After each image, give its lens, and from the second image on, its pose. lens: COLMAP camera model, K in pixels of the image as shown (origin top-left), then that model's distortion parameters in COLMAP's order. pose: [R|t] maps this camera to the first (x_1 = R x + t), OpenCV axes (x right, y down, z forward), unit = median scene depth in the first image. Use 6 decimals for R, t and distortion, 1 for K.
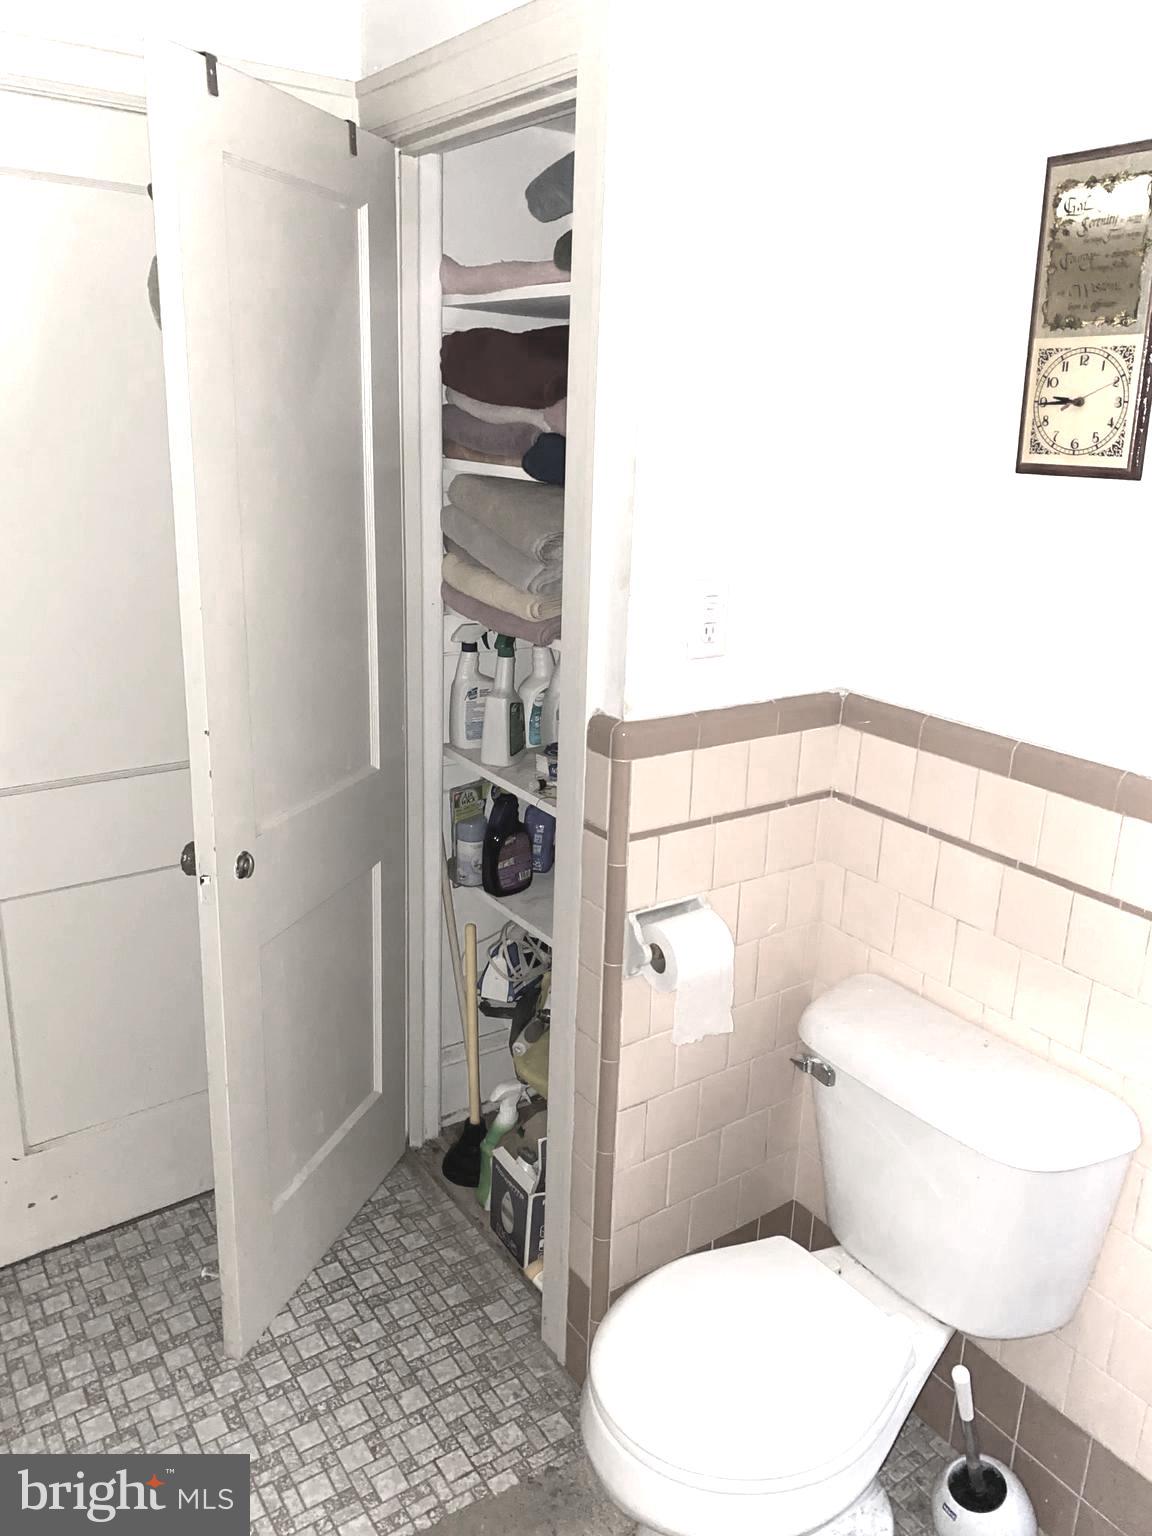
lens RADIAL K [[1168.4, 0, 576.0], [0, 1168.4, 768.0], [0, 0, 1]] dist [0.095692, -0.093345]
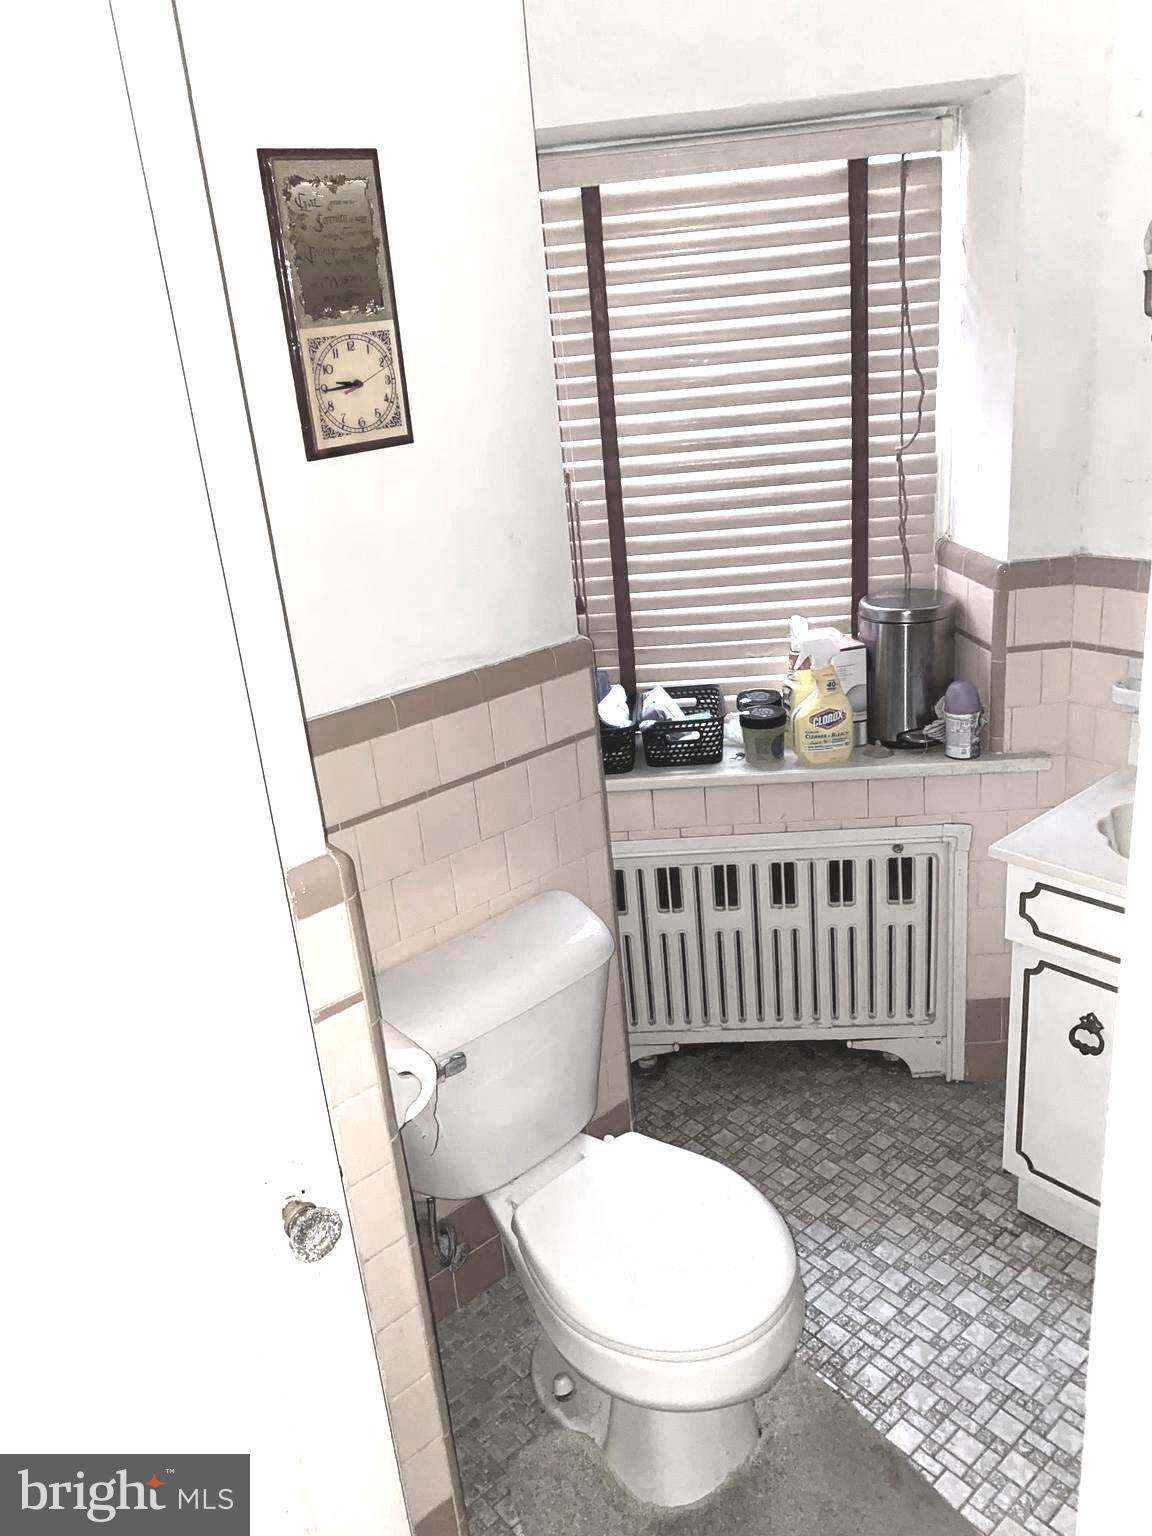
lens RADIAL K [[1168.4, 0, 576.0], [0, 1168.4, 768.0], [0, 0, 1]] dist [0.095692, -0.093345]
pose [[-0.105130, -0.368579, 0.923633, -0.744571], [0.396829, 0.836081, 0.378809, -0.344899], [-0.911852, 0.406348, 0.058366, 0.896643]]
